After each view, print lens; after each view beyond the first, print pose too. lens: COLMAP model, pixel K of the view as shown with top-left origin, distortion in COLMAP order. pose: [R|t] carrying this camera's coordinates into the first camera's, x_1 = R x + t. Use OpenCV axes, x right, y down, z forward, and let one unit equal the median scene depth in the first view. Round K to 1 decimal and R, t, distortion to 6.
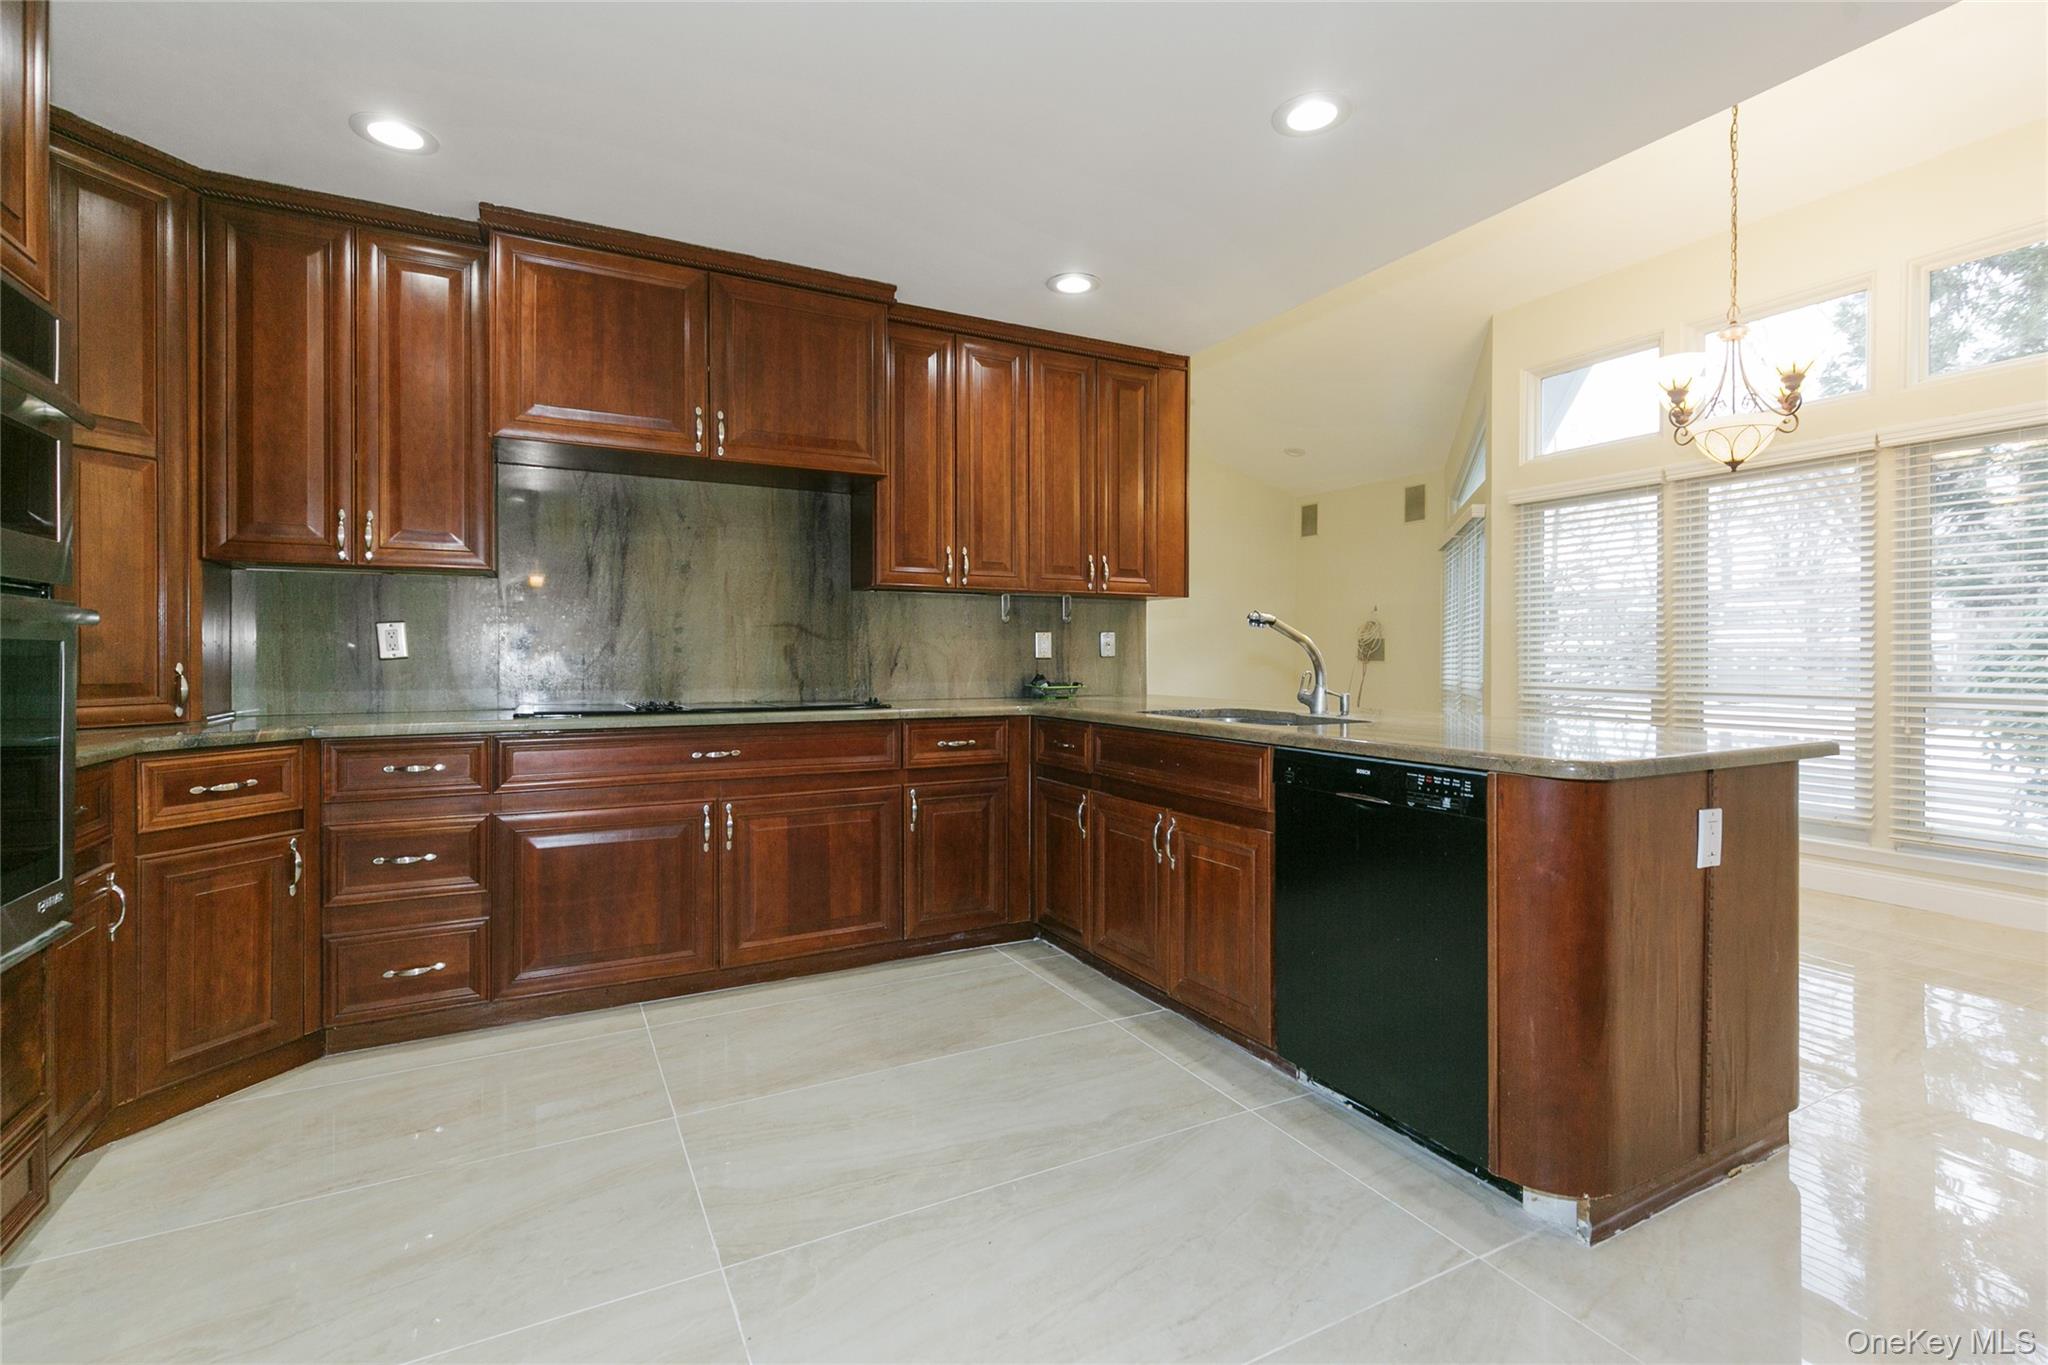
lens RADIAL K [[931.8, 0, 1038.5], [0, 931.8, 662.4], [0, 0, 1]] dist [-0.002470, -0.000646]
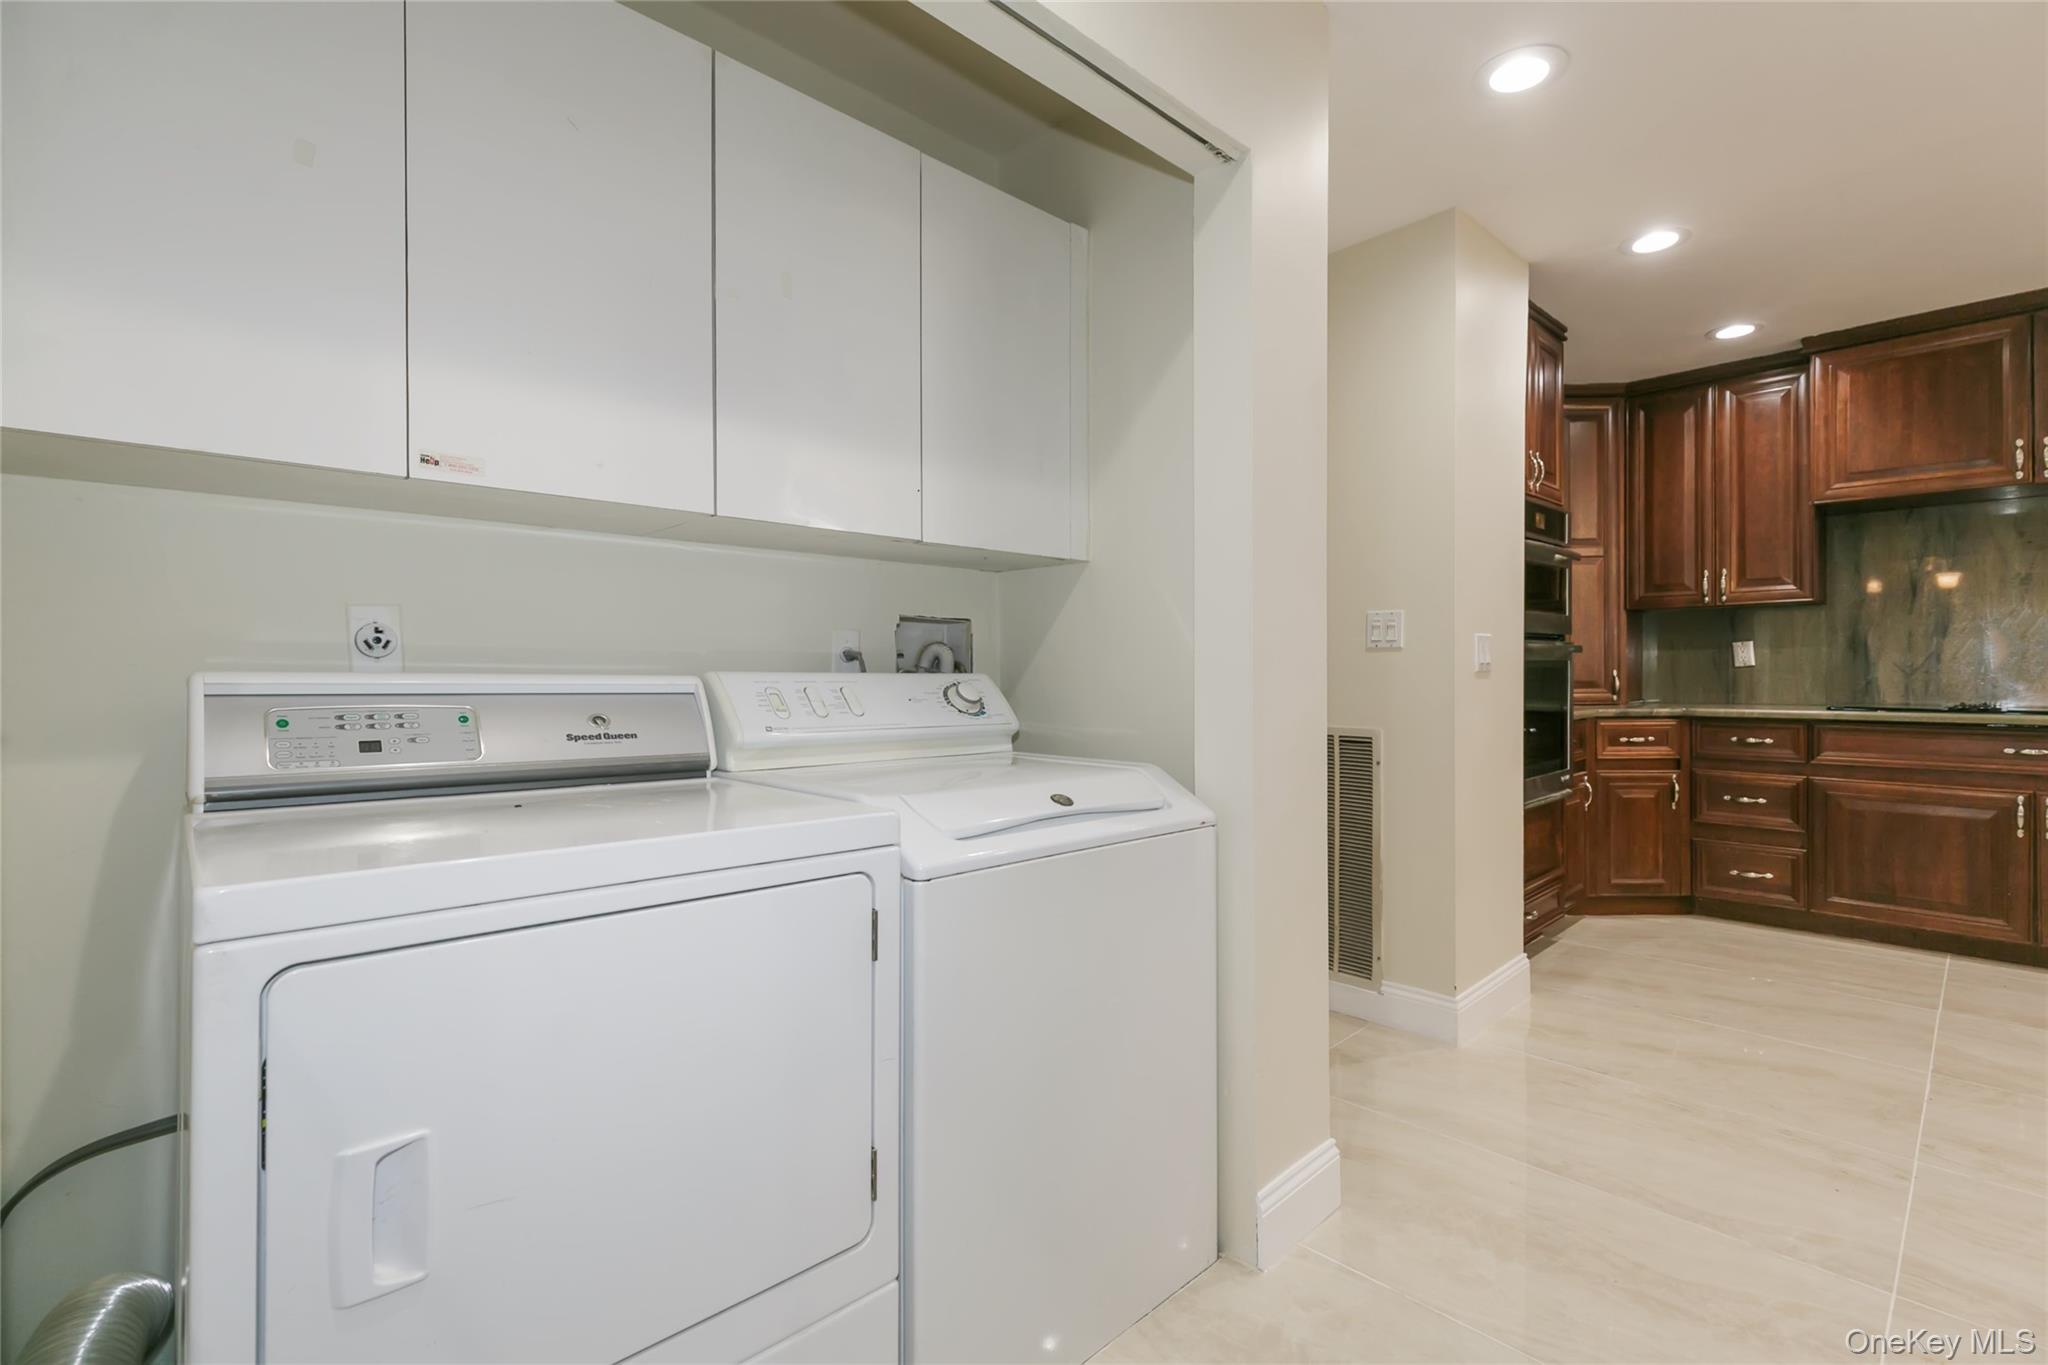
lens RADIAL K [[931.8, 0, 1033.6], [0, 931.8, 671.8], [0, 0, 1]] dist [-0.002470, -0.000646]
pose [[0.261986, 0.006078, -0.965053, 0.469146], [0.007975, 0.999932, 0.008463, -0.018333], [0.965039, -0.009913, 0.261920, -0.504600]]
